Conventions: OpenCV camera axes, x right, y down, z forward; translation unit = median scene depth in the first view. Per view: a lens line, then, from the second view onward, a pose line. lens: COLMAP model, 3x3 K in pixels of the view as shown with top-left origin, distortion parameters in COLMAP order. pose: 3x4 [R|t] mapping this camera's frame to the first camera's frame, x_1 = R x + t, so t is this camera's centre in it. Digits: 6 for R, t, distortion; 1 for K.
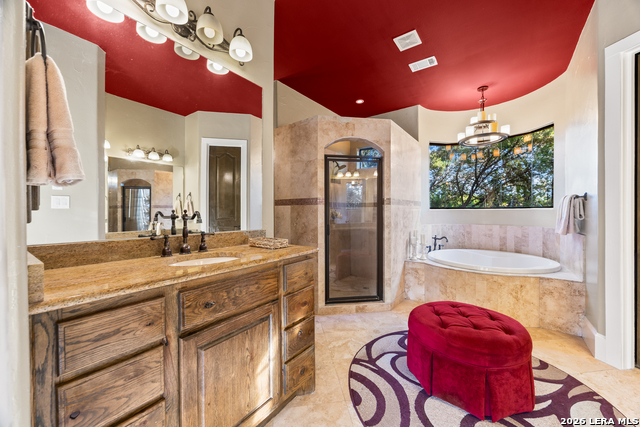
lens RADIAL K [[247.7, 0, 324.3], [0, 247.7, 211.1], [0, 0, 1]] dist [0.001183, -0.000105]
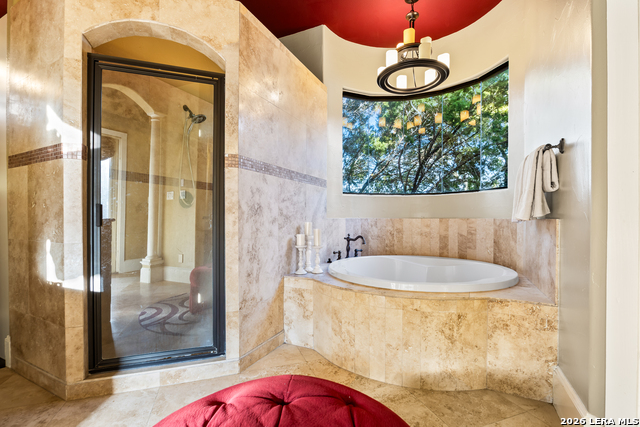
lens RADIAL K [[308.1, 0, 318.7], [0, 308.1, 215.9], [0, 0, 1]] dist [-0.010804, 0.000319]
pose [[0.979687, 0.006418, 0.200429, 0.272776], [-0.006621, 0.999978, 0.000343, 0.064439], [-0.200422, -0.001663, 0.979708, 0.307274]]
